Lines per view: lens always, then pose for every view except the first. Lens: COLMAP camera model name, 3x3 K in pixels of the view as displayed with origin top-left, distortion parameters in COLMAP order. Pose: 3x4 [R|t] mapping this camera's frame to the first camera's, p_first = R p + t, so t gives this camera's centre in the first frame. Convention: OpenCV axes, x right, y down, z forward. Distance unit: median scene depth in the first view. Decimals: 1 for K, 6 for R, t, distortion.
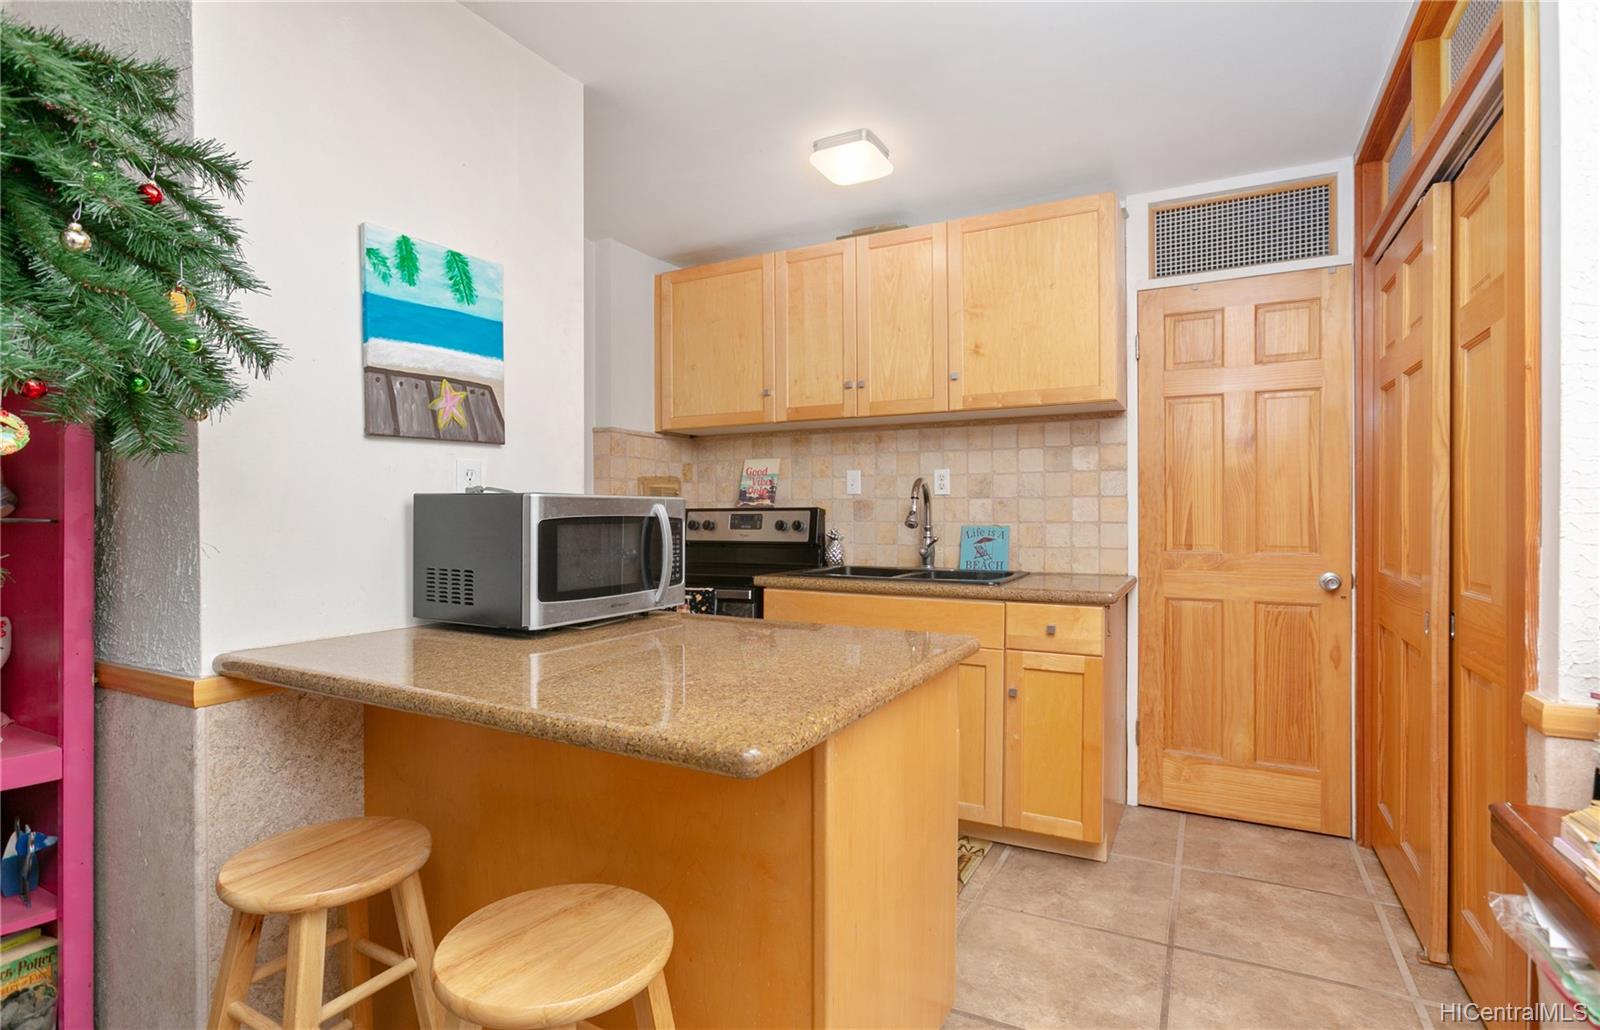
lens RADIAL K [[781.0, 0, 798.8], [0, 781.0, 514.9], [0, 0, 1]] dist [-0.000170, -0.000027]
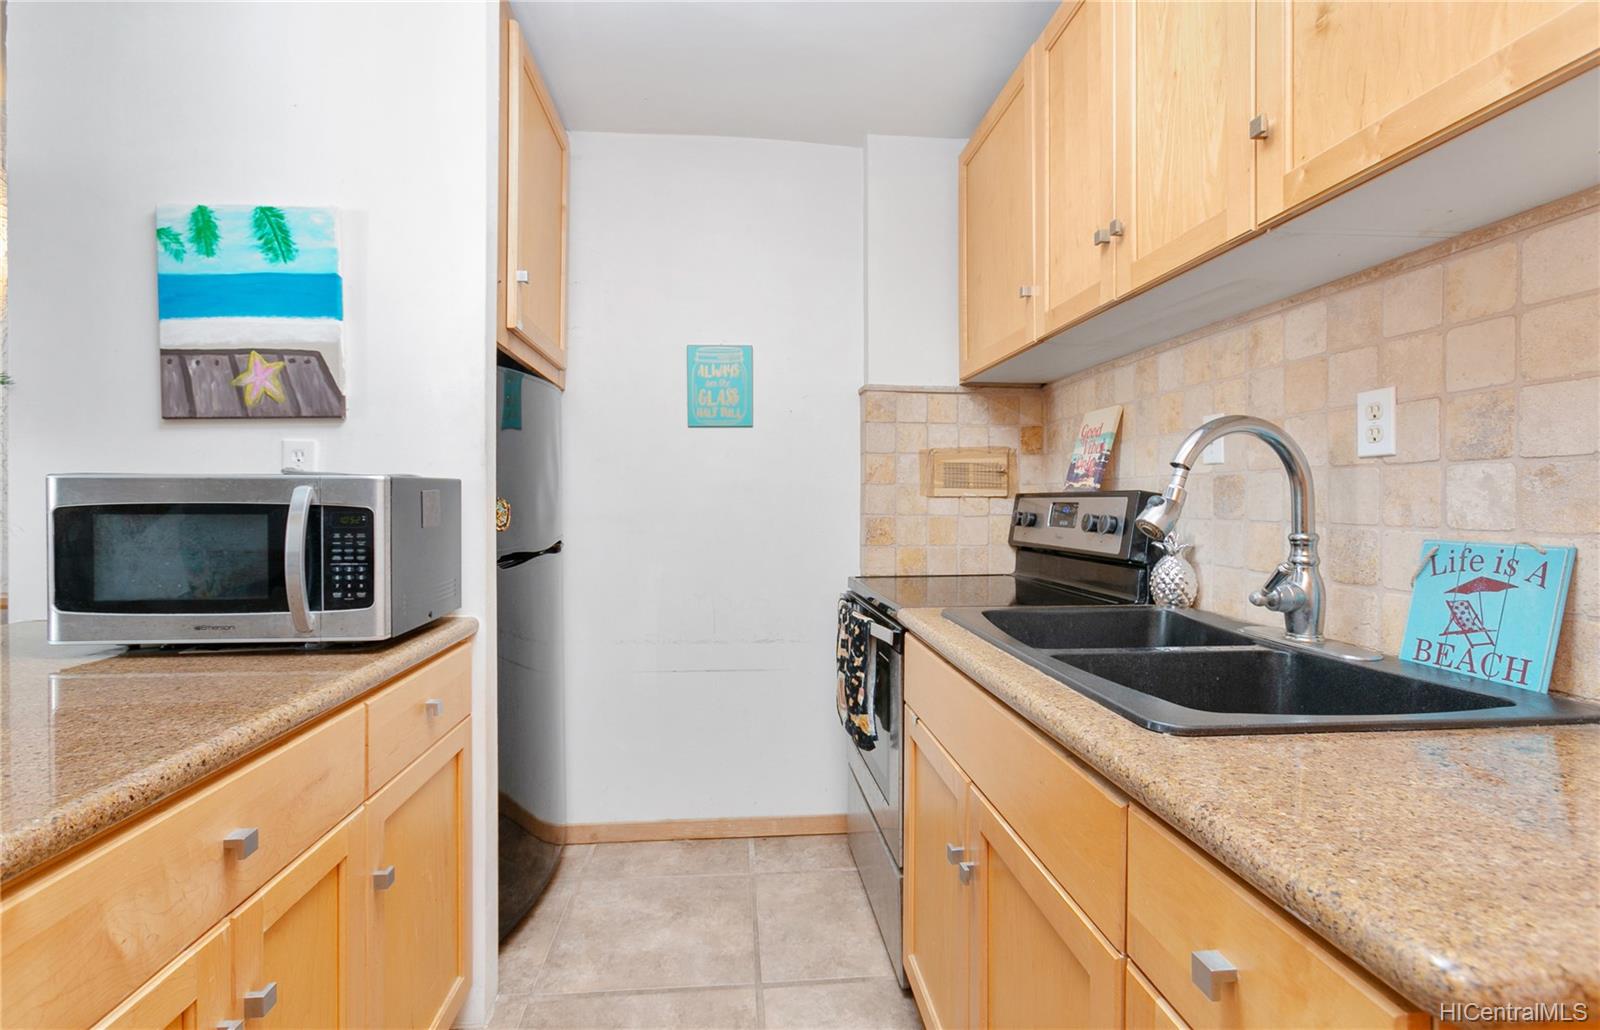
lens RADIAL K [[751.2, 0, 800.2], [0, 751.2, 504.5], [0, 0, 1]] dist [0.003018, 0.000517]
pose [[0.552139, 0.010770, -0.833682, 0.628606], [-0.005866, 0.999942, 0.009033, -0.006914], [0.833731, -0.000097, 0.552170, 1.045749]]
